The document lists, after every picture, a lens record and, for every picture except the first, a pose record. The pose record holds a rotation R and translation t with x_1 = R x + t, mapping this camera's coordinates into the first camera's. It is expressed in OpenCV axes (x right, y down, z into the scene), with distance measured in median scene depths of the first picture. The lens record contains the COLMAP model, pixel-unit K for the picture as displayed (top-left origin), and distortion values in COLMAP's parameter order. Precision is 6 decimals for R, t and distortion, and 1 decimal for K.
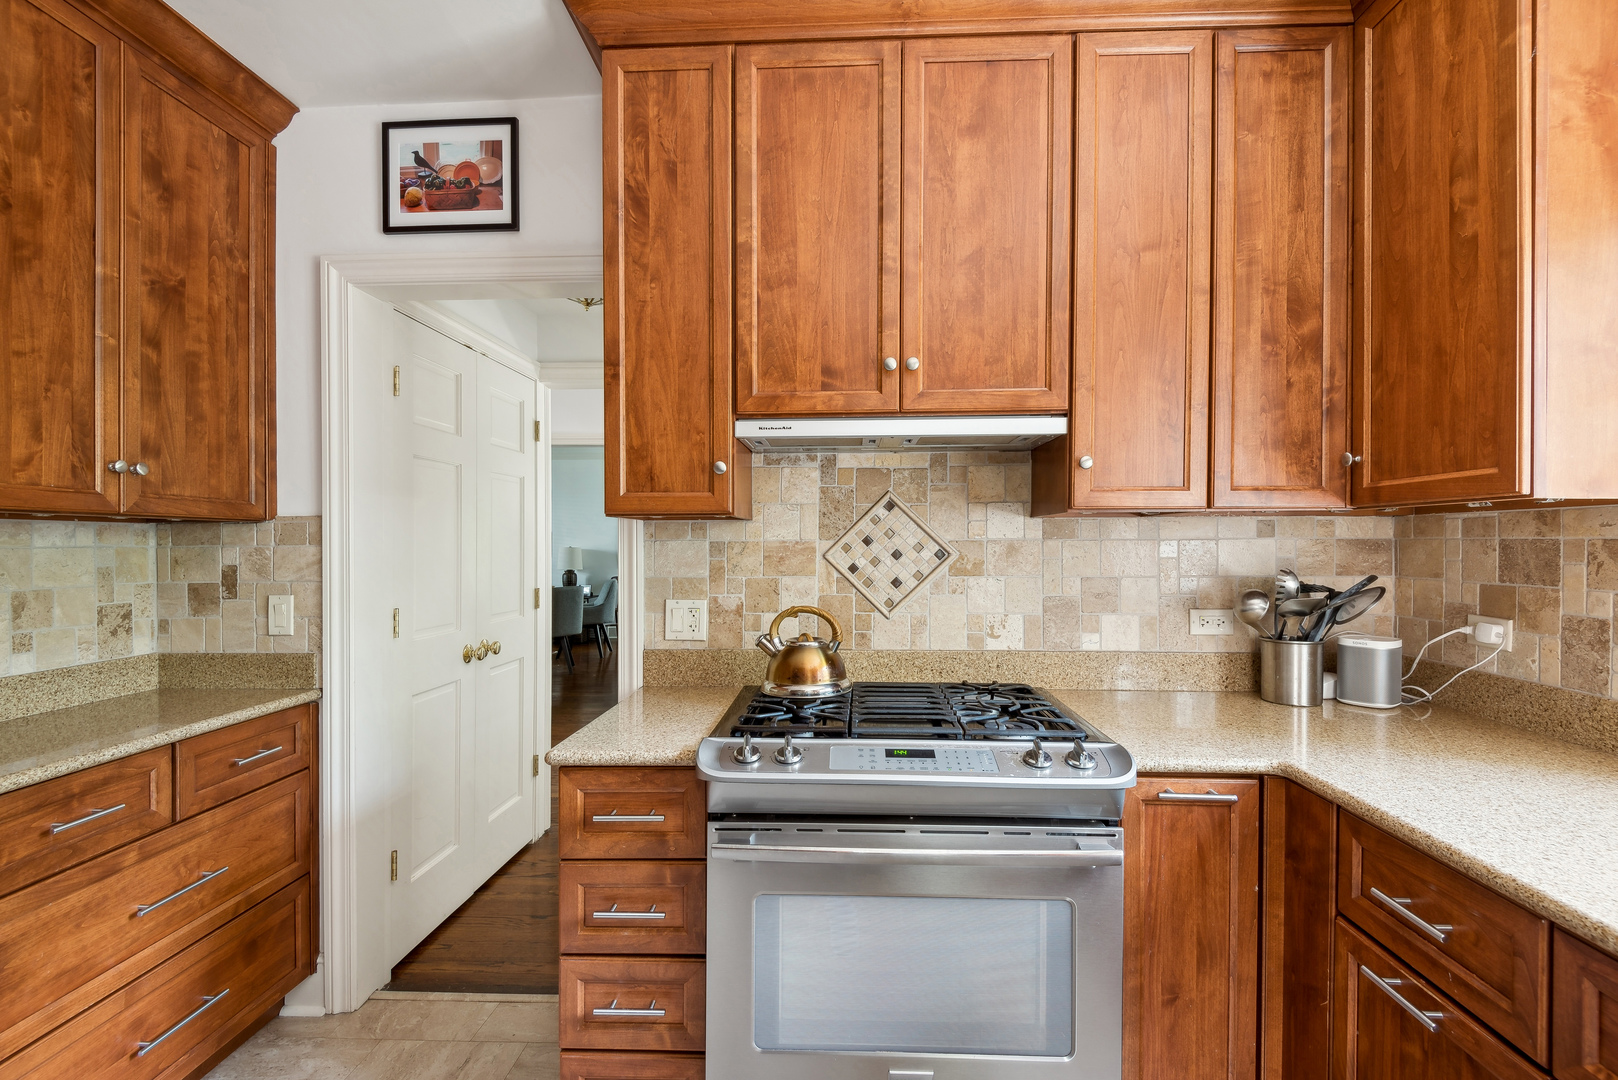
lens RADIAL K [[744.7, 0, 817.1], [0, 744.7, 546.1], [0, 0, 1]] dist [0.030489, -0.018689]
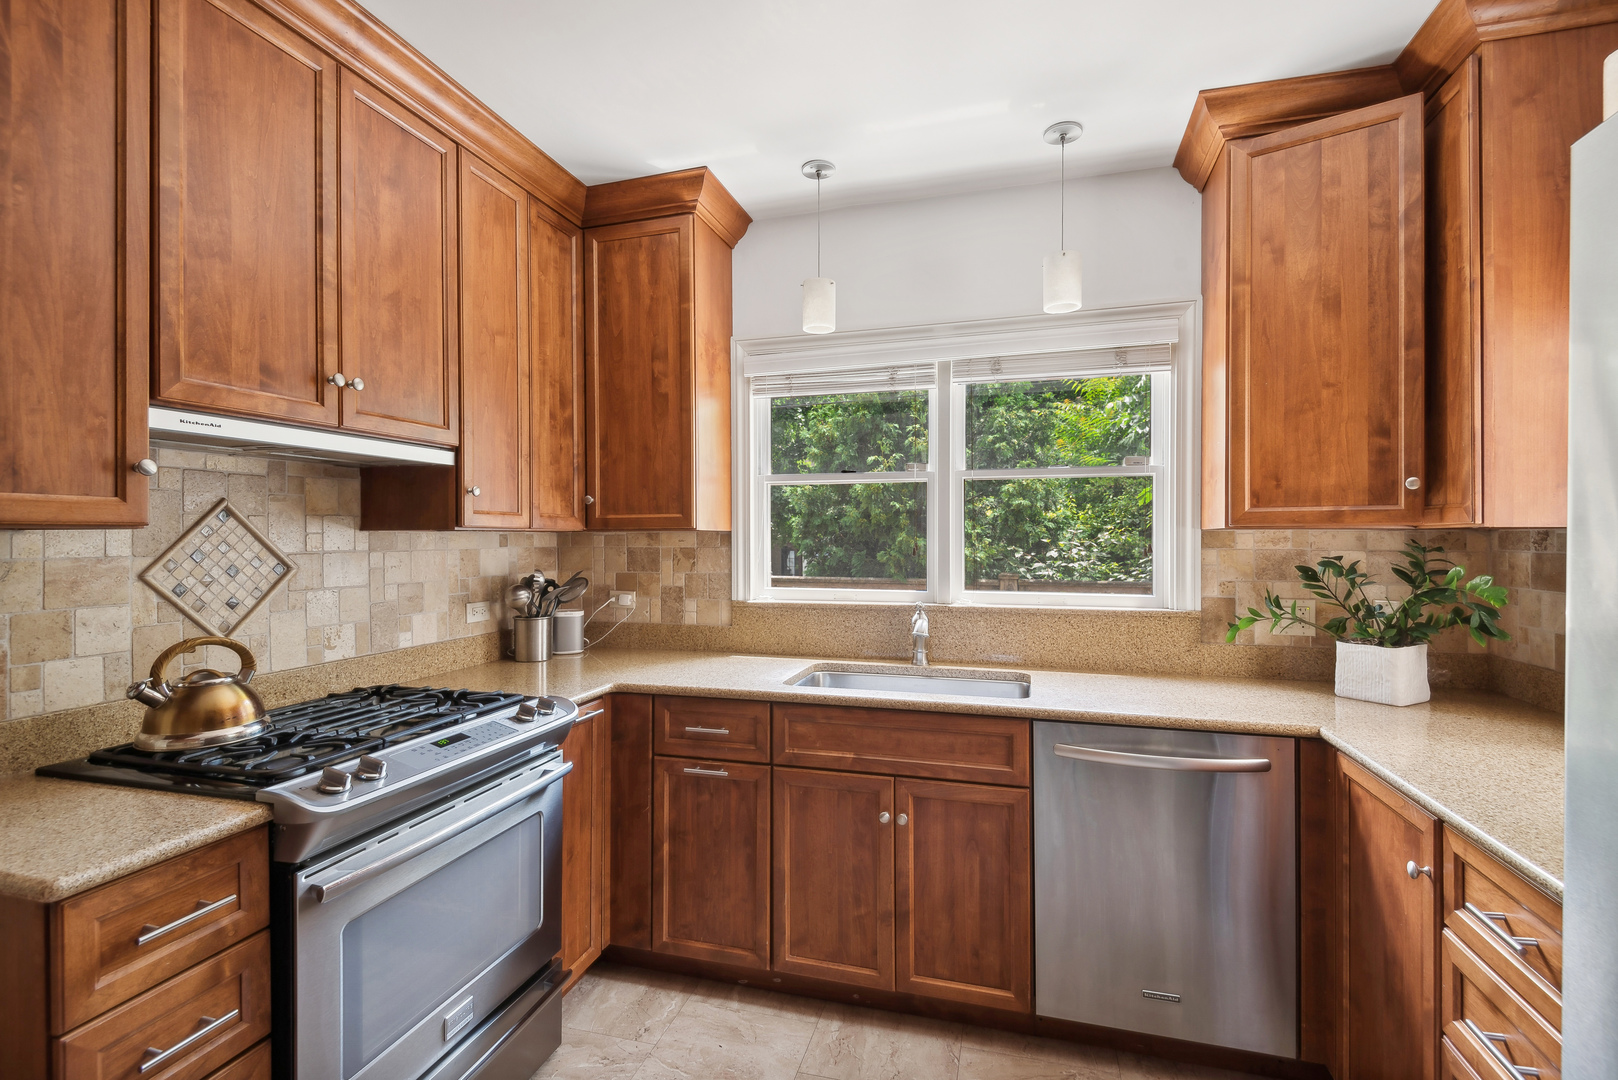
lens RADIAL K [[744.7, 0, 821.9], [0, 744.7, 536.9], [0, 0, 1]] dist [0.030489, -0.018689]
pose [[0.220619, 0.001642, 0.975359, -0.725907], [0.008597, 0.999956, -0.003629, -0.023861], [-0.975322, 0.009186, 0.220595, 0.144233]]
